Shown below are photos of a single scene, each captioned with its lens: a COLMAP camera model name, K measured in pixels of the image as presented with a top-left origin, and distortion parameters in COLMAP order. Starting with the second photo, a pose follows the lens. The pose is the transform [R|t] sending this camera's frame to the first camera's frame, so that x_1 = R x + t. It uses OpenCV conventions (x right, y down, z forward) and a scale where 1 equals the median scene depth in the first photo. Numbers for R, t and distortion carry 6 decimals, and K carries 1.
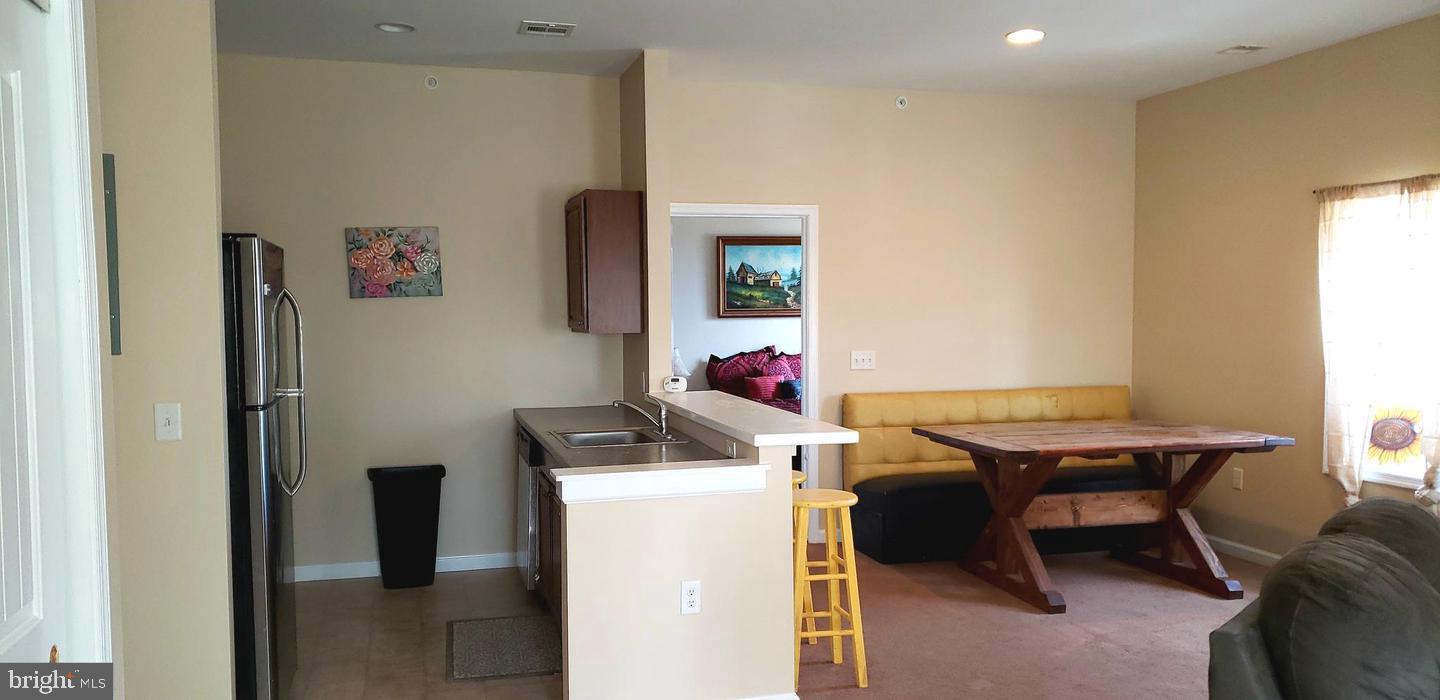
lens RADIAL K [[1057.8, 0, 714.5], [0, 1057.8, 373.3], [0, 0, 1]] dist [0.003469, -0.031024]
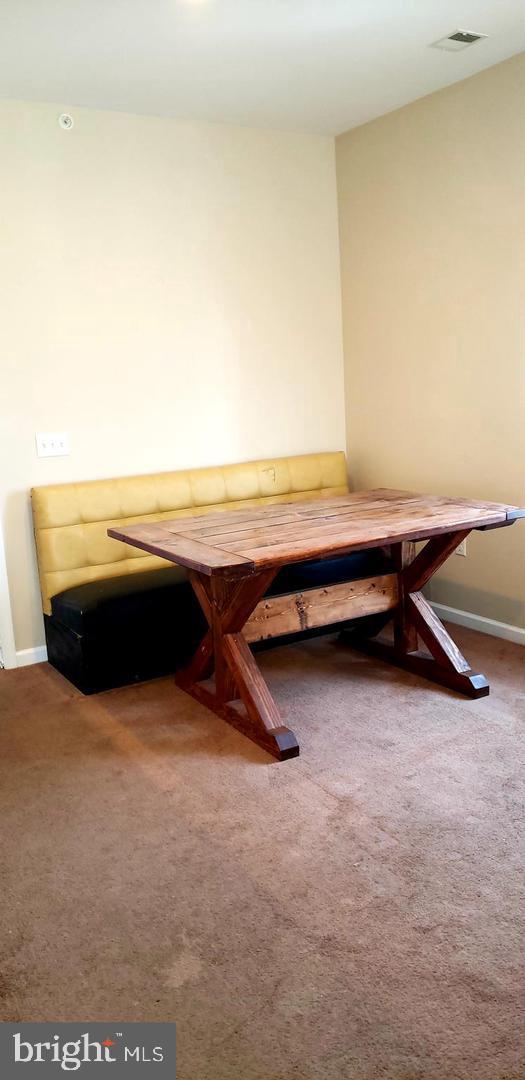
lens RADIAL K [[793.3, 0, 259.1], [0, 793.3, 546.2], [0, 0, 1]] dist [0.003469, -0.031024]
pose [[0.955876, -0.107589, 0.273361, 0.137766], [0.069981, 0.987128, 0.143806, -0.015572], [-0.285314, -0.118330, 0.951101, 0.403674]]
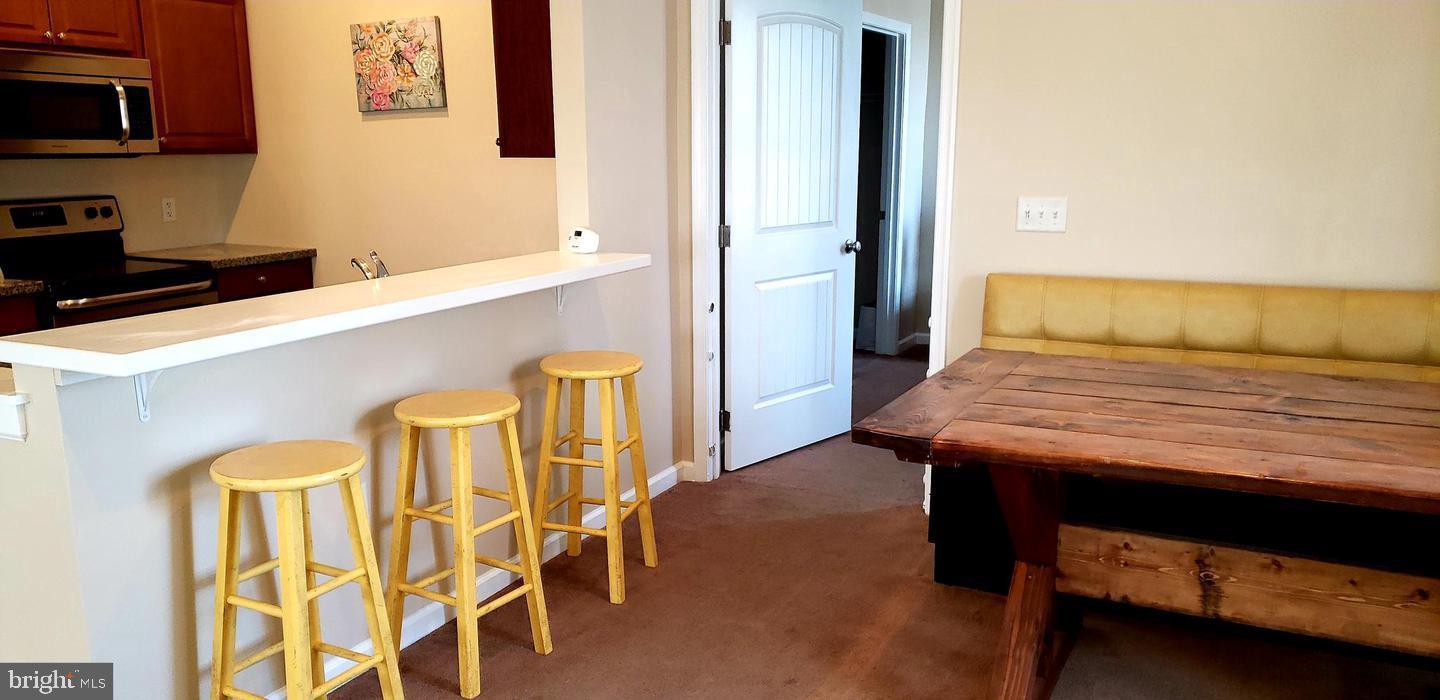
lens RADIAL K [[1057.8, 0, 685.3], [0, 1057.8, 400.8], [0, 0, 1]] dist [0.003469, -0.031024]
pose [[0.761284, 0.155359, -0.629531, 0.433227], [-0.040488, 0.980367, 0.192979, -0.019383], [0.647153, -0.121423, 0.752628, 0.528692]]
